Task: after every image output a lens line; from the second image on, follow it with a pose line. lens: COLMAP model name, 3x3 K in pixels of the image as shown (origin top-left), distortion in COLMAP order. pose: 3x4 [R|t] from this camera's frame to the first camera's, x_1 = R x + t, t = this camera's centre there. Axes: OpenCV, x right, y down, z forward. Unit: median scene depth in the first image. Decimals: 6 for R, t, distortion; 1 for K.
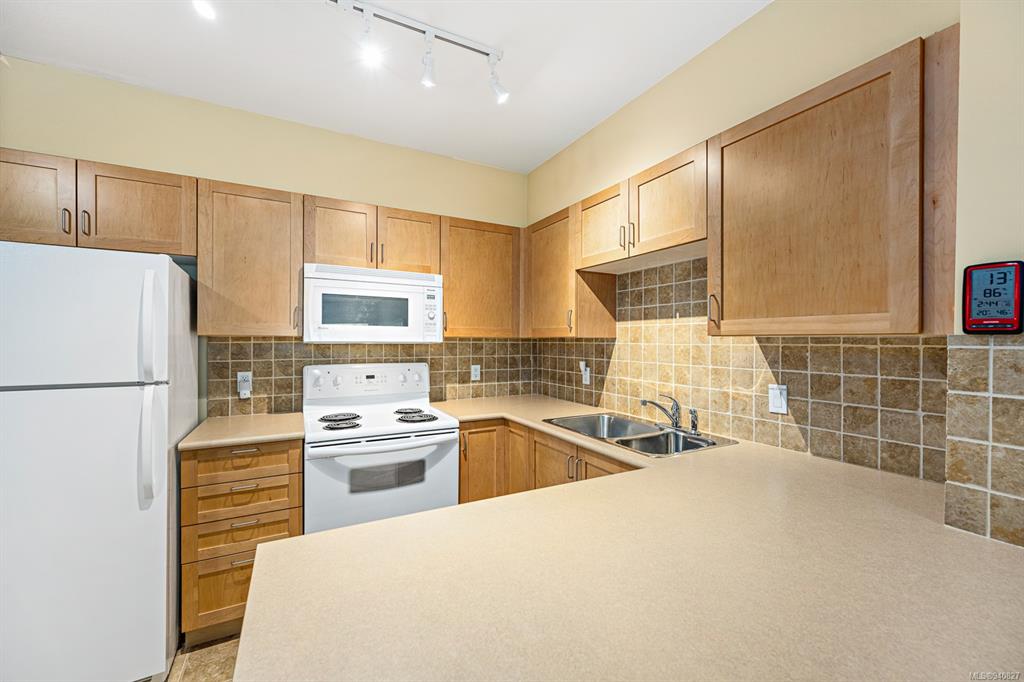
lens RADIAL K [[404.9, 0, 508.8], [0, 404.9, 341.4], [0, 0, 1]] dist [-0.001723, -0.000118]
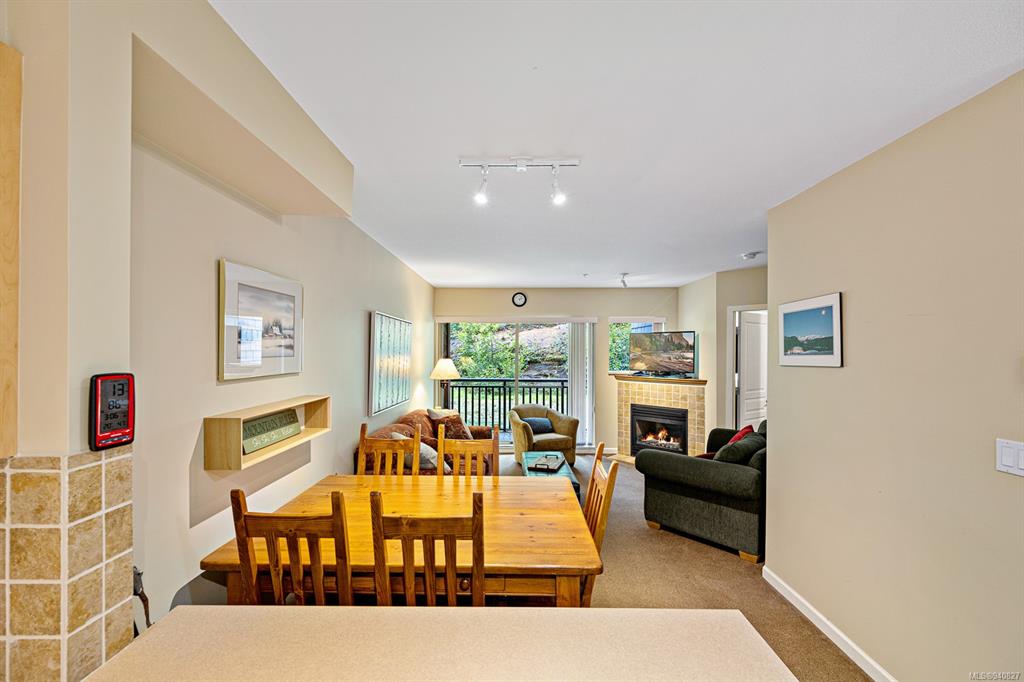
lens RADIAL K [[408.9, 0, 512.7], [0, 408.9, 349.2], [0, 0, 1]] dist [-0.000909, -0.000024]
pose [[-0.877054, -0.004853, 0.480367, -0.044022], [-0.002963, 0.999985, 0.004692, -0.108097], [-0.480383, 0.002692, -0.877055, 0.581376]]
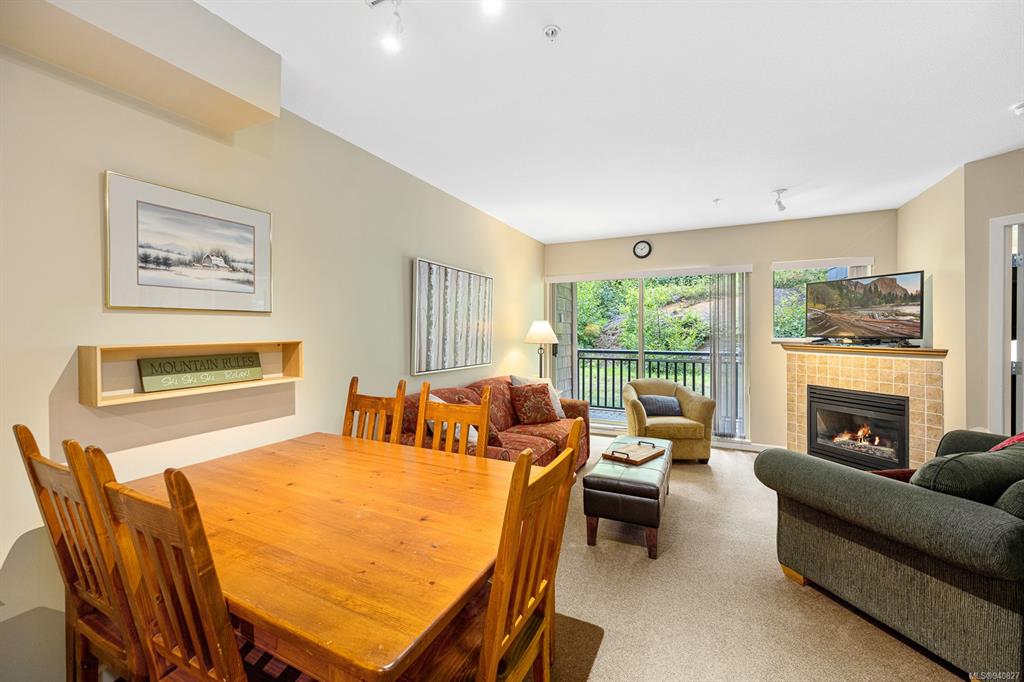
lens RADIAL K [[407.3, 0, 513.0], [0, 407.3, 331.2], [0, 0, 1]] dist [-0.001300, -0.000251]
pose [[-0.585163, -0.004091, 0.810906, -0.161704], [0.005013, 0.999950, 0.008662, 0.002133], [-0.810900, 0.009134, -0.585113, -0.021096]]
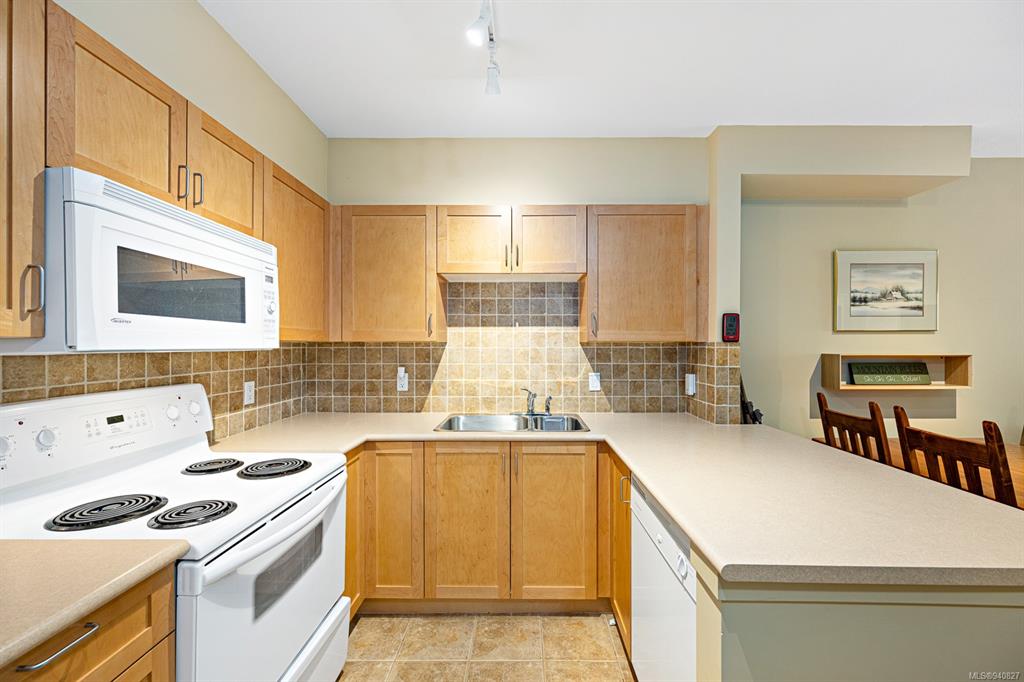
lens RADIAL K [[409.3, 0, 520.9], [0, 409.3, 344.4], [0, 0, 1]] dist [-0.000408, -0.000234]
pose [[0.476256, -0.003679, 0.879299, -0.678119], [0.004440, 0.999989, 0.001779, -0.005062], [-0.879296, 0.003057, 0.476267, 0.389663]]
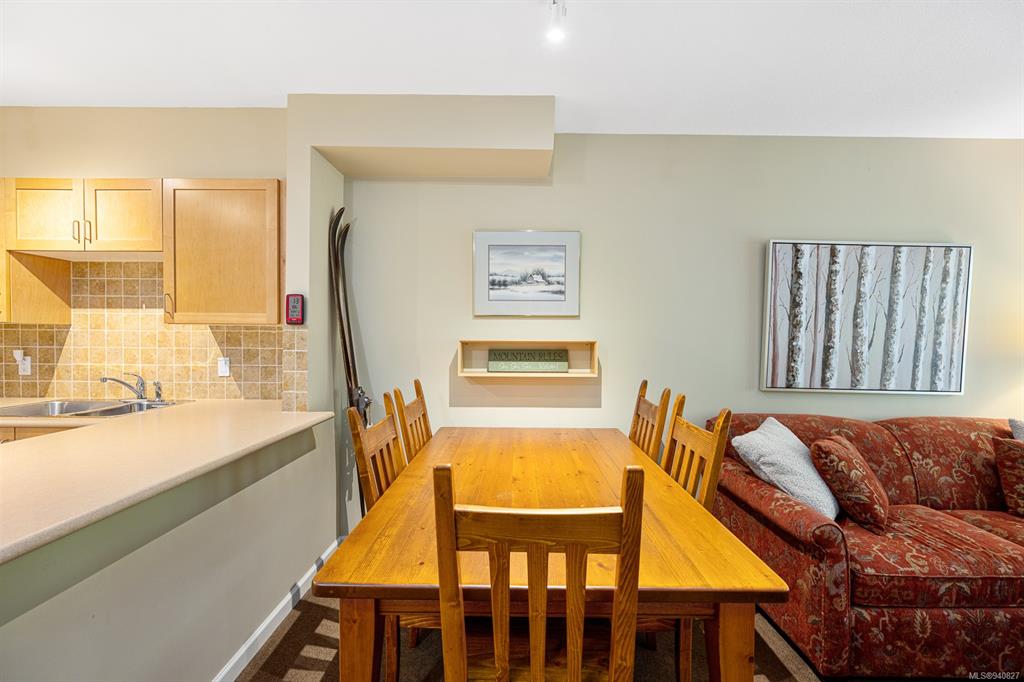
lens RADIAL K [[403.4, 0, 512.0], [0, 403.4, 341.0], [0, 0, 1]] dist [-0.001619, 0.000389]
pose [[0.474539, -0.012791, 0.880142, -0.110723], [-0.003161, 0.999863, 0.016235, 0.014466], [-0.880229, -0.010486, 0.474434, -0.507475]]
